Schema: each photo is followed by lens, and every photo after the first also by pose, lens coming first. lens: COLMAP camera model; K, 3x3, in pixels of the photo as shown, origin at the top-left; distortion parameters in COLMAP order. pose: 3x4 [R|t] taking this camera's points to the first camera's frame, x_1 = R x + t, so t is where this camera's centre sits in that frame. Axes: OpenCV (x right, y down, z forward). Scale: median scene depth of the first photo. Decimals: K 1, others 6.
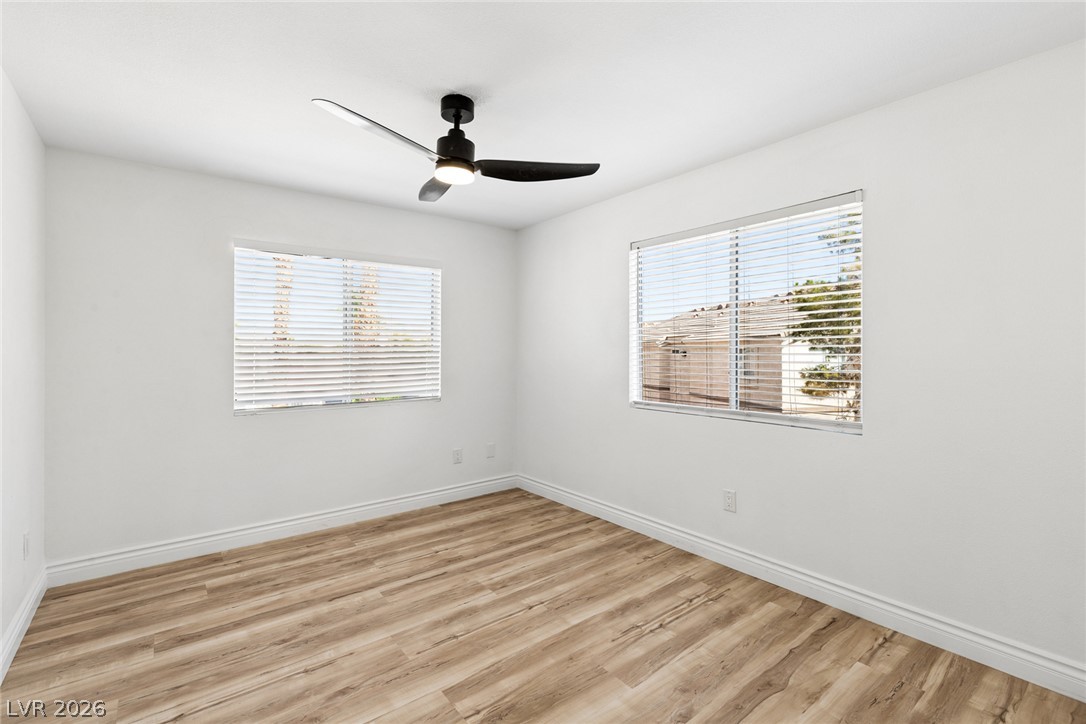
lens RADIAL K [[487.2, 0, 545.3], [0, 487.2, 359.2], [0, 0, 1]] dist [0.002780, 0.000118]
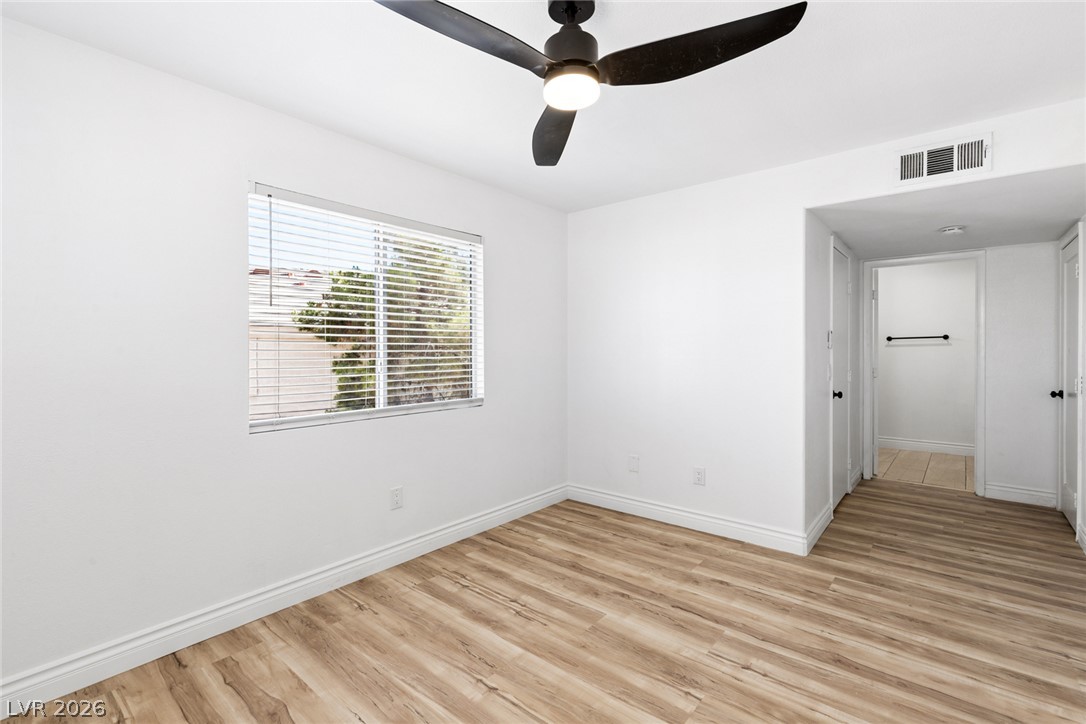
lens RADIAL K [[487.2, 0, 545.3], [0, 487.2, 359.2], [0, 0, 1]] dist [0.002780, 0.000118]
pose [[-0.200954, -0.020499, 0.979386, -0.763593], [0.018209, 0.999530, 0.024657, -0.014035], [-0.979431, 0.022789, -0.200487, 1.051129]]
